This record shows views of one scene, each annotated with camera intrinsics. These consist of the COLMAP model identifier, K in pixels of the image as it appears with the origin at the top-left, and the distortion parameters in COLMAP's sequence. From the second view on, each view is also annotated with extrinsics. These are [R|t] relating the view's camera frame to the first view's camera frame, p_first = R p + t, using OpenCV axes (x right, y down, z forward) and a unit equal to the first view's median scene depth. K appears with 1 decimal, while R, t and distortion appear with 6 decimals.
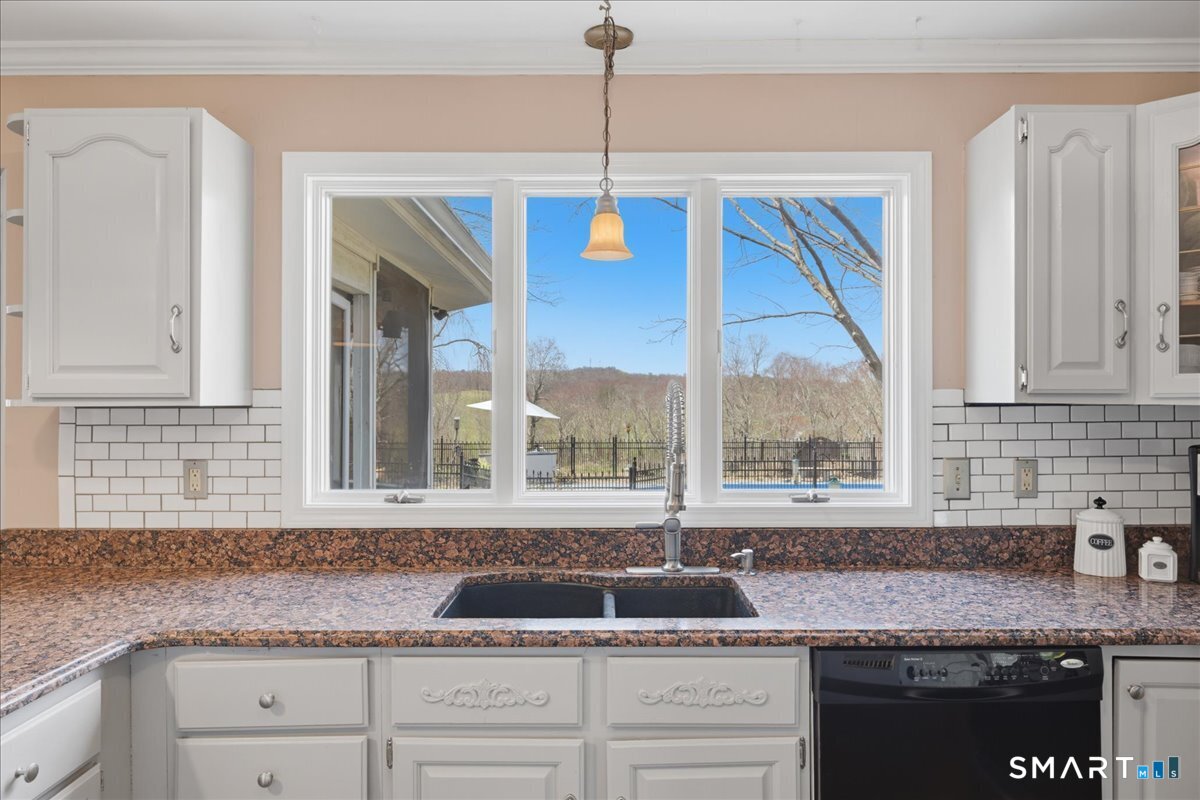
lens RADIAL K [[665.3, 0, 652.3], [0, 665.3, 404.2], [0, 0, 1]] dist [-0.005190, -0.000535]
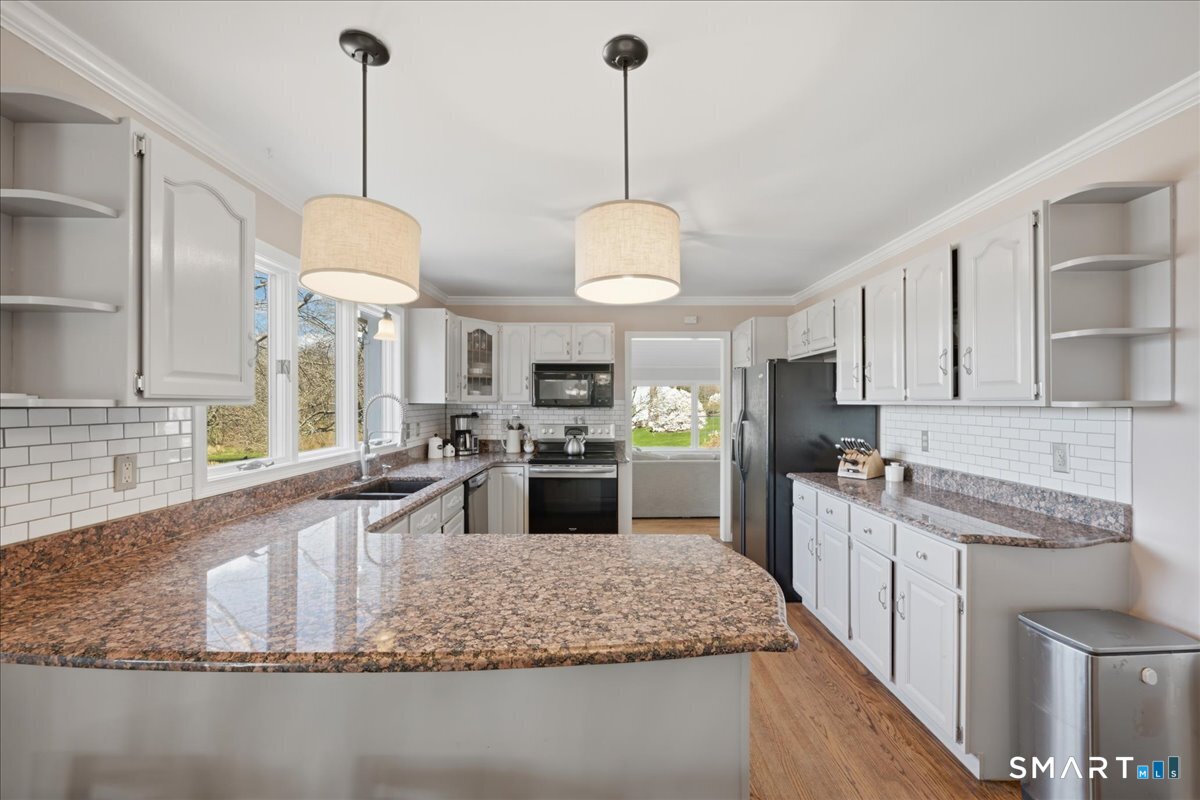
lens RADIAL K [[472.7, 0, 606.6], [0, 472.7, 404.7], [0, 0, 1]] dist [0.000227, -0.000135]
pose [[-0.008712, -0.002830, 0.999958, -1.494043], [0.007326, 0.999969, 0.002894, 0.004970], [-0.999935, 0.007351, -0.008691, 0.210007]]
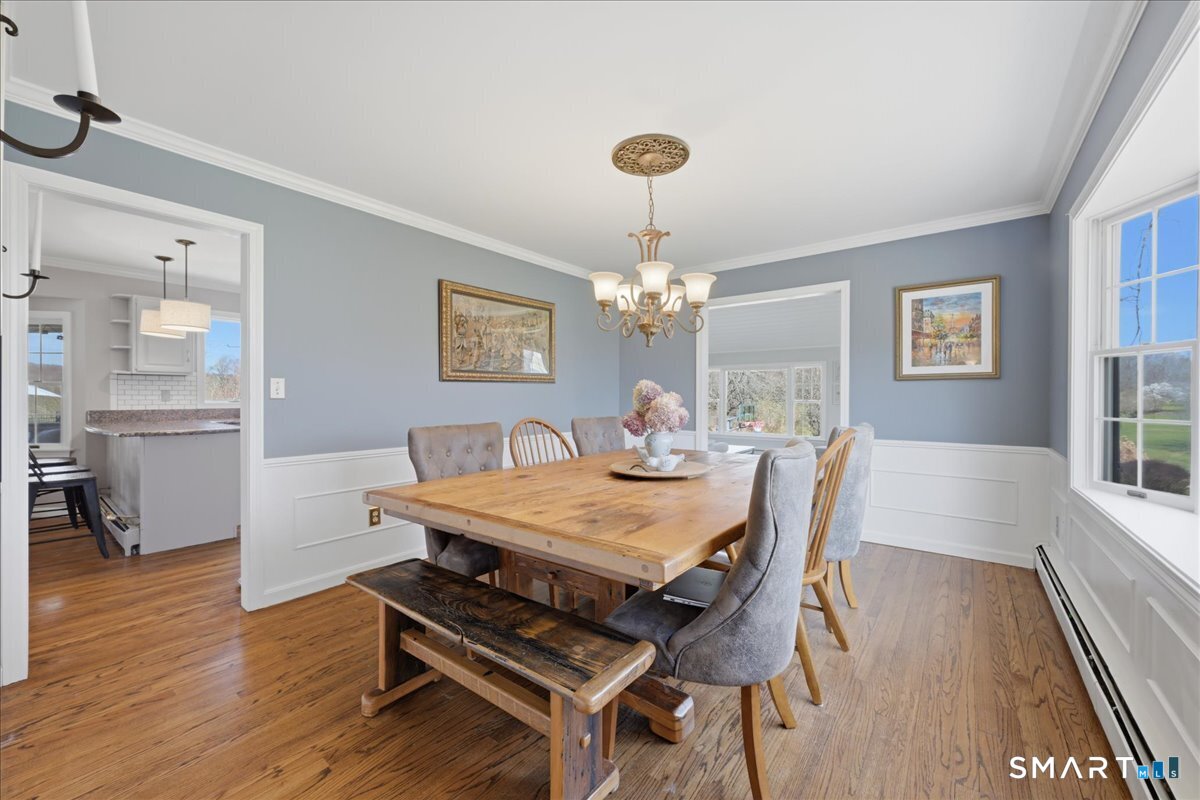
lens RADIAL K [[472.7, 0, 599.1], [0, 472.7, 397.8], [0, 0, 1]] dist [0.000227, -0.000135]
pose [[0.615956, -0.000378, 0.787780, -1.269826], [0.001019, 0.999999, -0.000317, 0.129171], [-0.787780, 0.000998, 0.615956, -2.438262]]
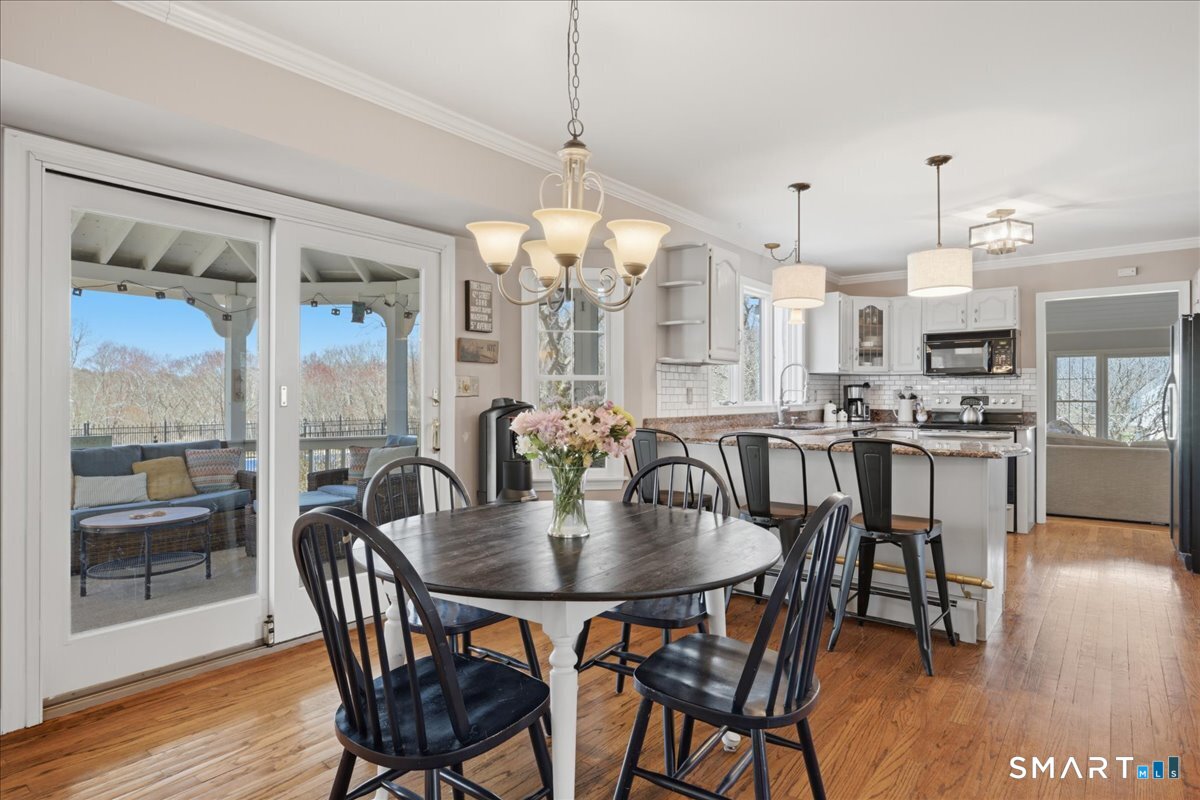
lens RADIAL K [[665.3, 0, 598.0], [0, 665.3, 398.6], [0, 0, 1]] dist [-0.005190, -0.000535]
pose [[0.620522, -0.001735, 0.784187, -2.797958], [0.005799, 0.999980, -0.002377, 0.128444], [-0.784168, 0.006023, 0.620520, -0.227864]]
